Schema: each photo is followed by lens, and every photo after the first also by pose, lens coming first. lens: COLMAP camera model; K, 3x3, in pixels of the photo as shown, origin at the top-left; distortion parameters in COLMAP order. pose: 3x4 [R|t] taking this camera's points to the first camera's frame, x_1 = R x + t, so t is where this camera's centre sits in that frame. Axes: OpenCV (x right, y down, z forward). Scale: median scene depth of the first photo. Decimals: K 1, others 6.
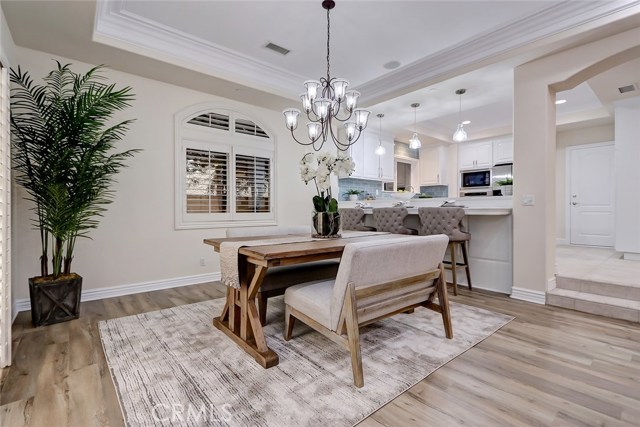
lens RADIAL K [[292.2, 0, 314.7], [0, 292.2, 213.0], [0, 0, 1]] dist [0.001620, -0.000574]
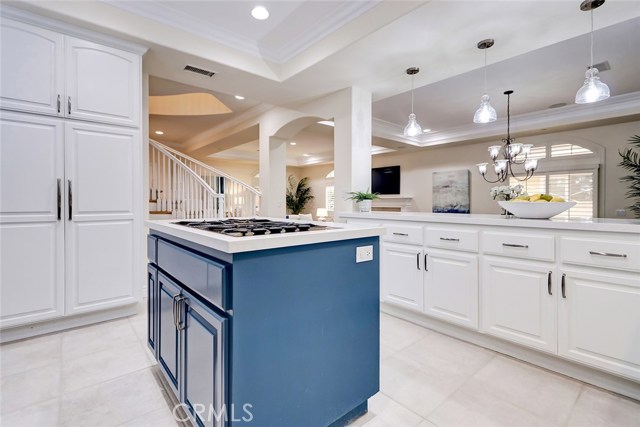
lens RADIAL K [[297.6, 0, 314.6], [0, 297.6, 196.8], [0, 0, 1]] dist [0.000522, -0.000401]
pose [[-0.999888, -0.003299, -0.014606, 0.765319], [-0.003235, 0.999985, -0.004388, -0.089512], [0.014620, -0.004340, -0.999884, 1.766942]]
